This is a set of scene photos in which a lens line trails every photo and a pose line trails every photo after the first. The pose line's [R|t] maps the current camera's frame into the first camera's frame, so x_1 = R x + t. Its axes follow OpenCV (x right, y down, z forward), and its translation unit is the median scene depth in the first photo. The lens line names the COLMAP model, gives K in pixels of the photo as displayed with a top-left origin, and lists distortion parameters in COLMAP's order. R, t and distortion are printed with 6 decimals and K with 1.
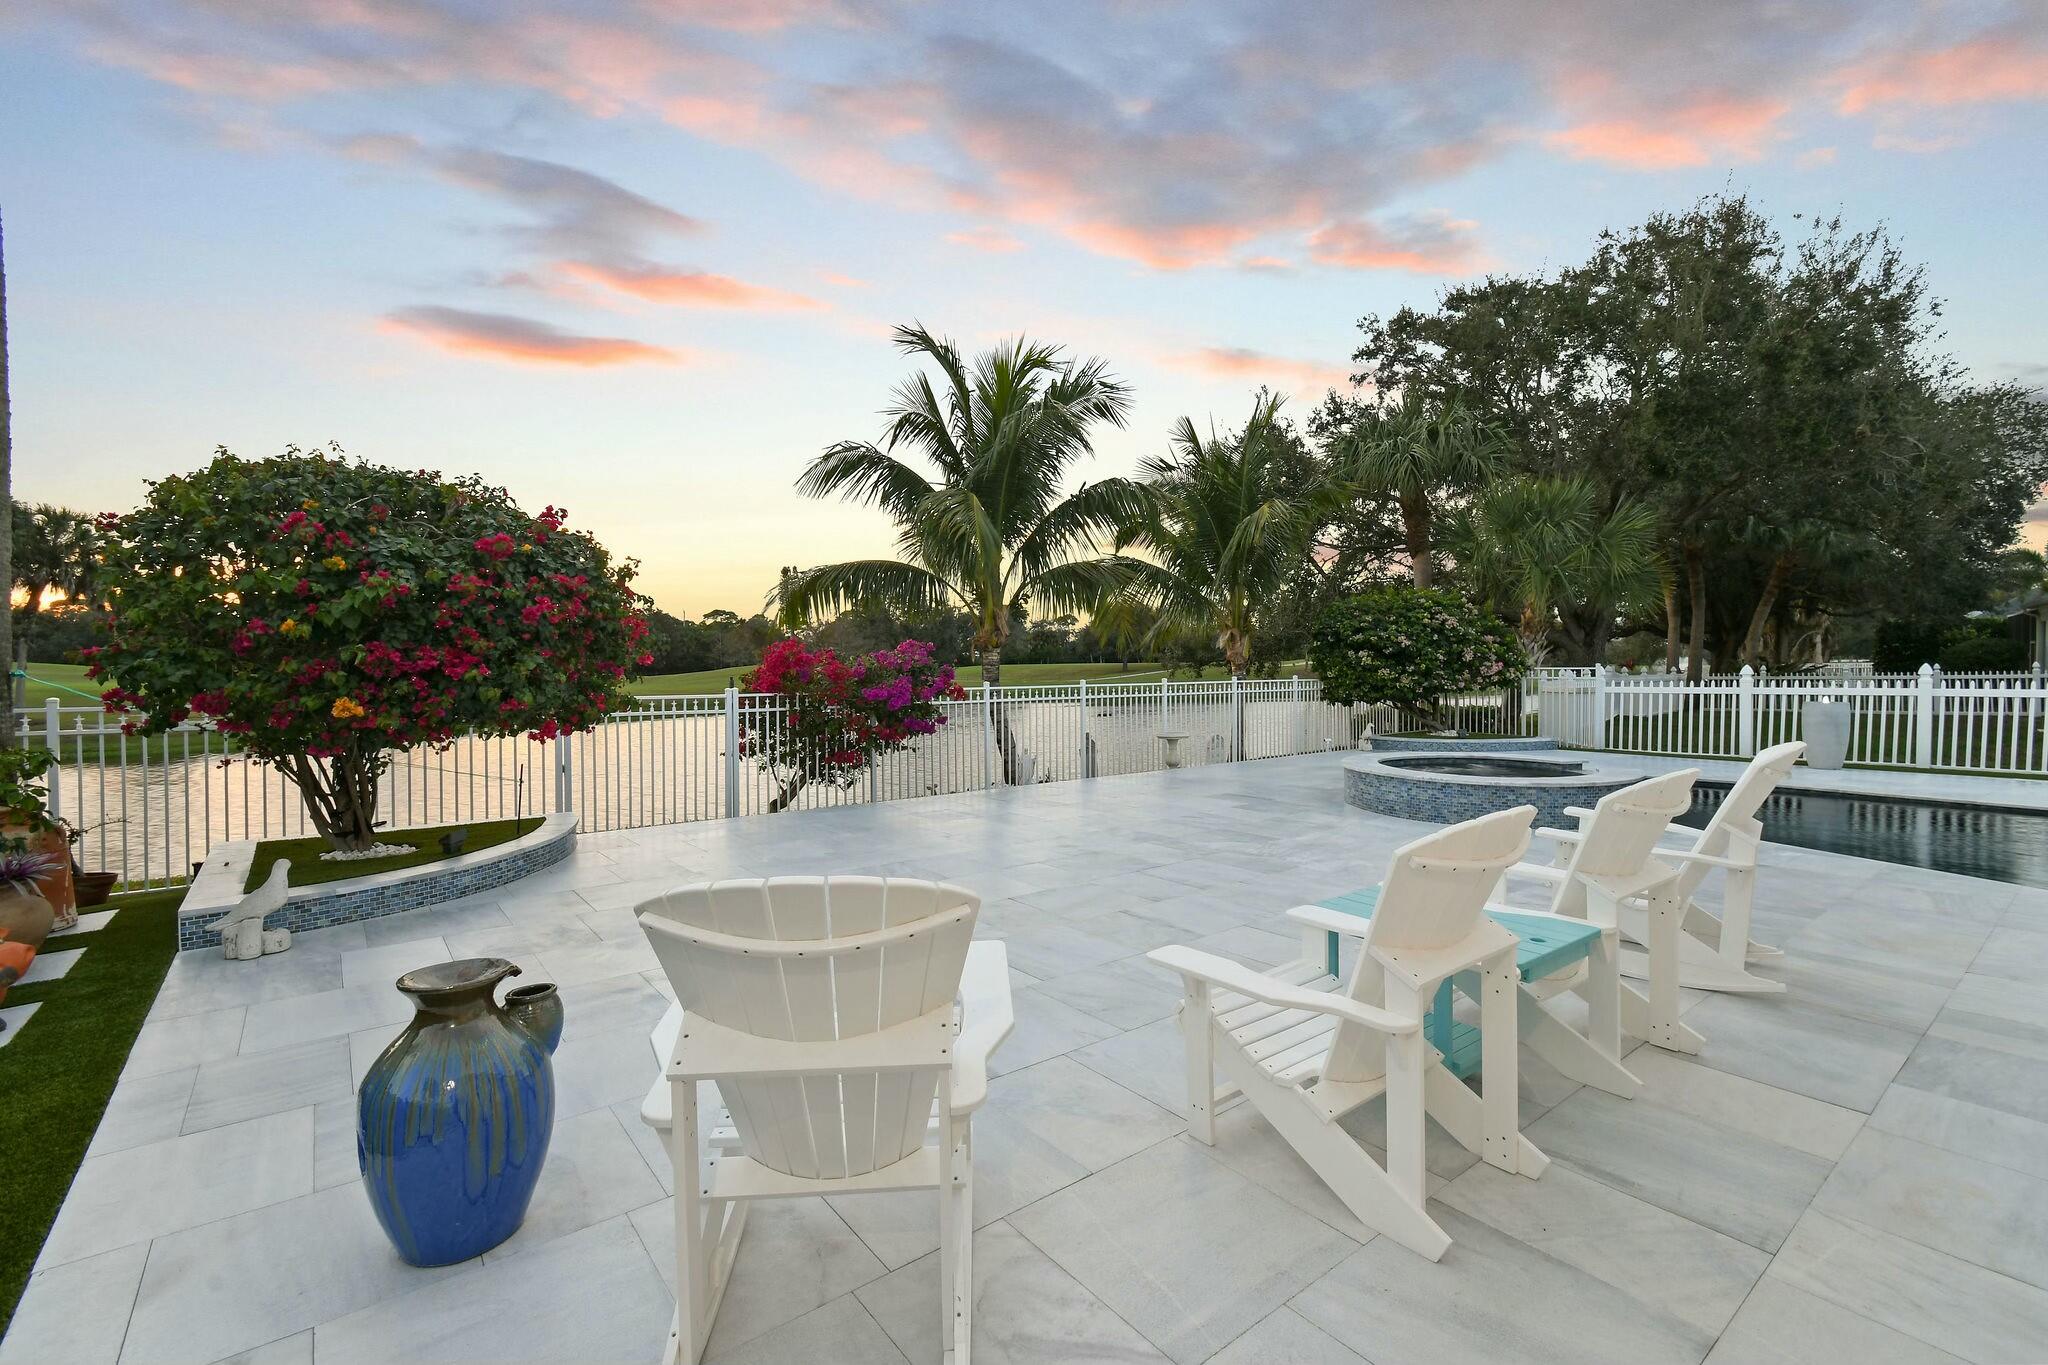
lens RADIAL K [[930.1, 0, 1000.8], [0, 930.1, 665.5], [0, 0, 1]] dist [0.013837, -0.008554]
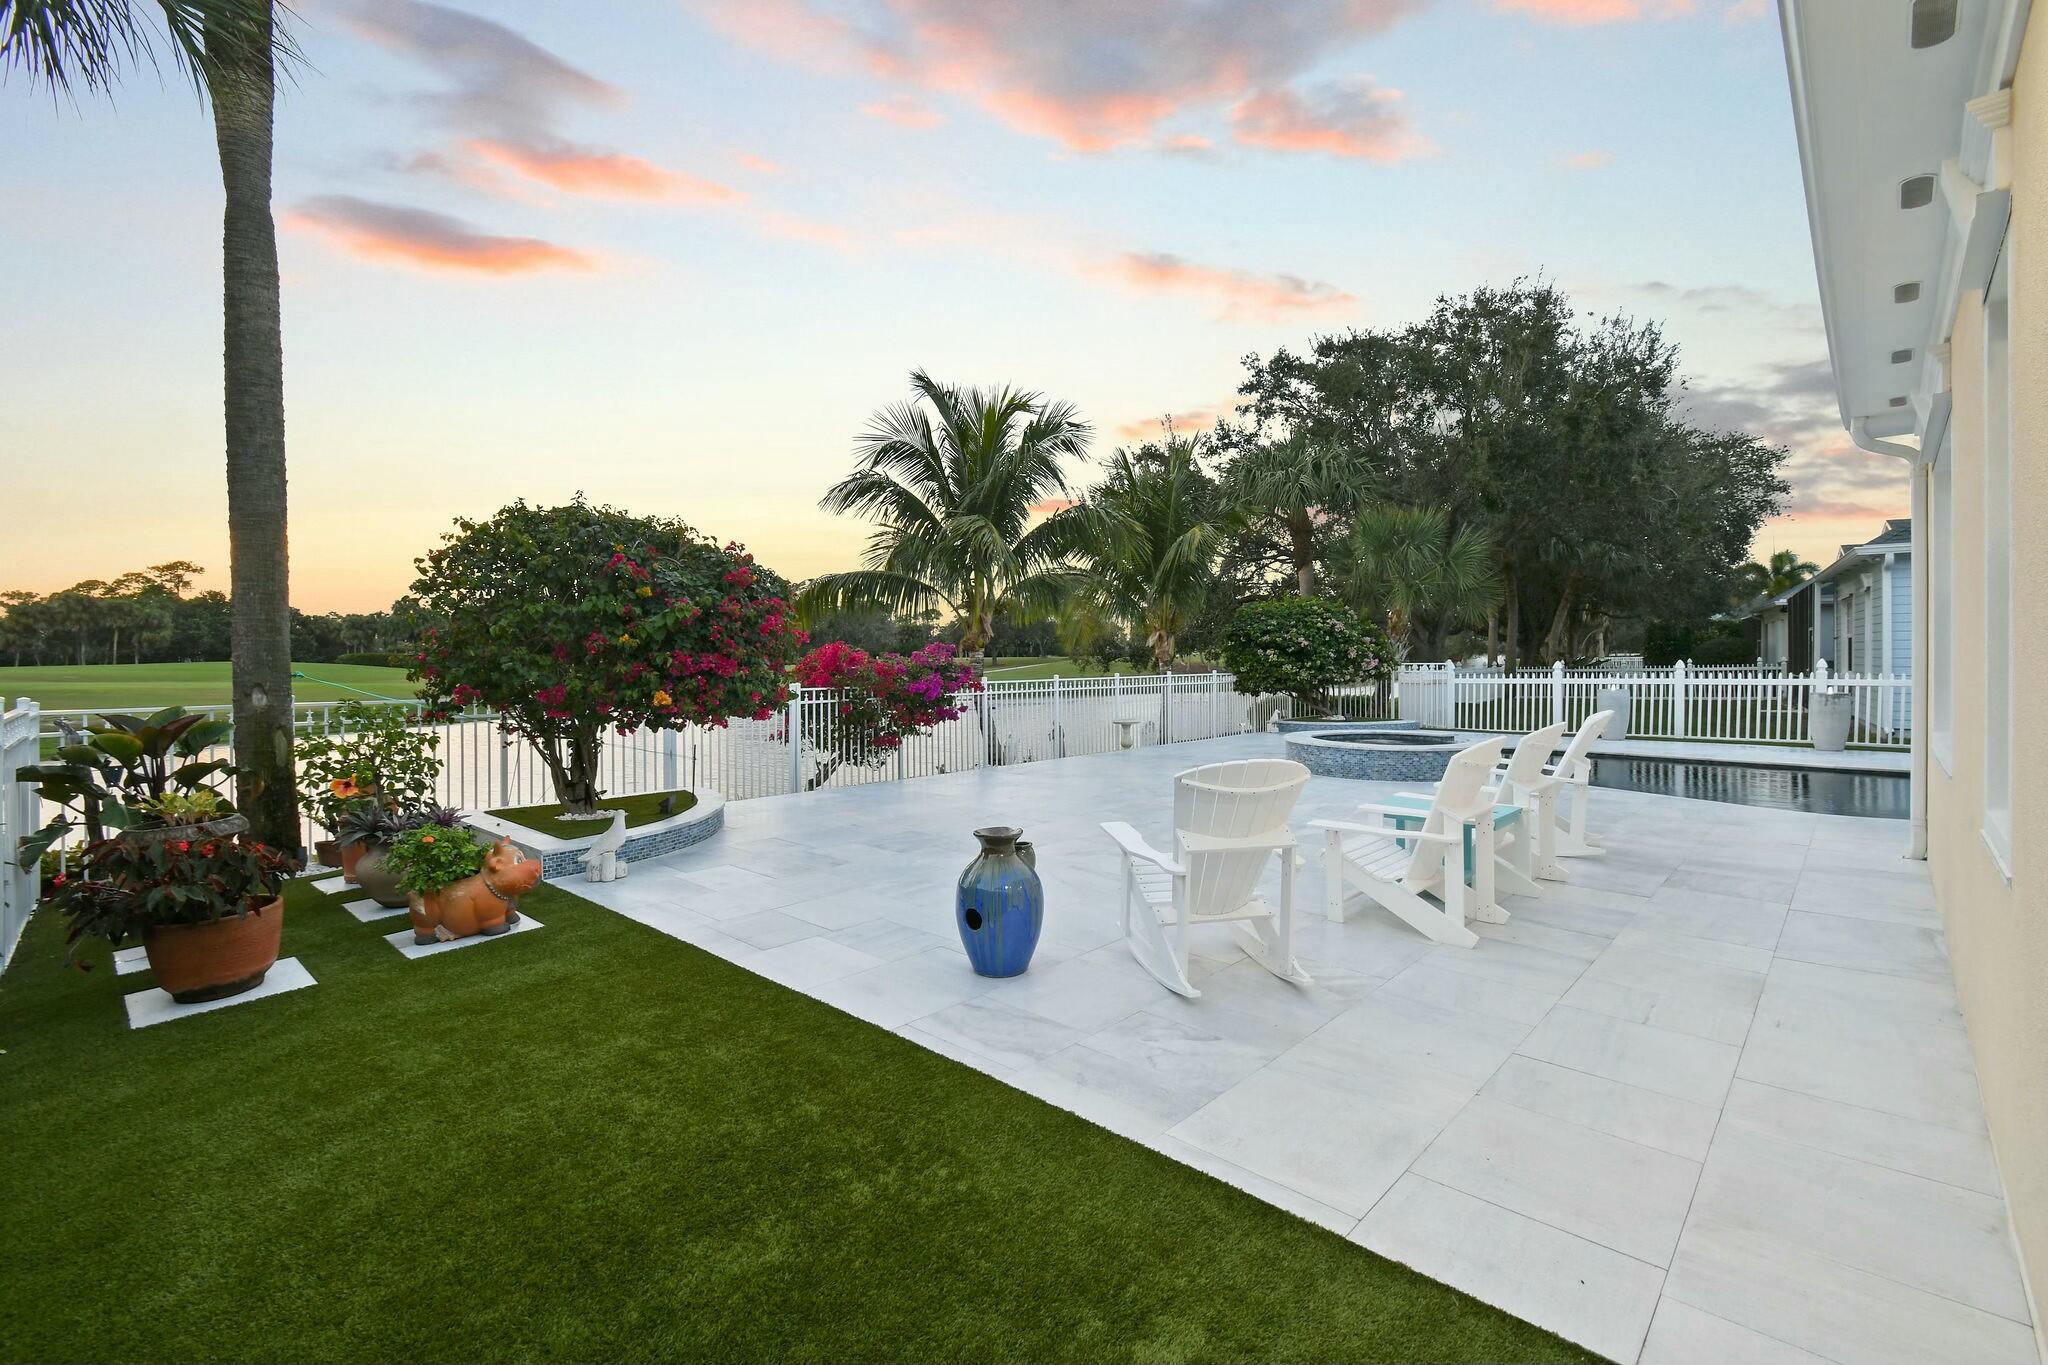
lens RADIAL K [[904.1, 0, 1028.9], [0, 904.1, 649.1], [0, 0, 1]] dist [0.003288, -0.000076]
pose [[0.988047, 0.000156, 0.154151, -0.094040], [0.001783, 0.999921, -0.012437, -0.002385], [-0.154141, 0.012563, 0.987969, -0.098439]]
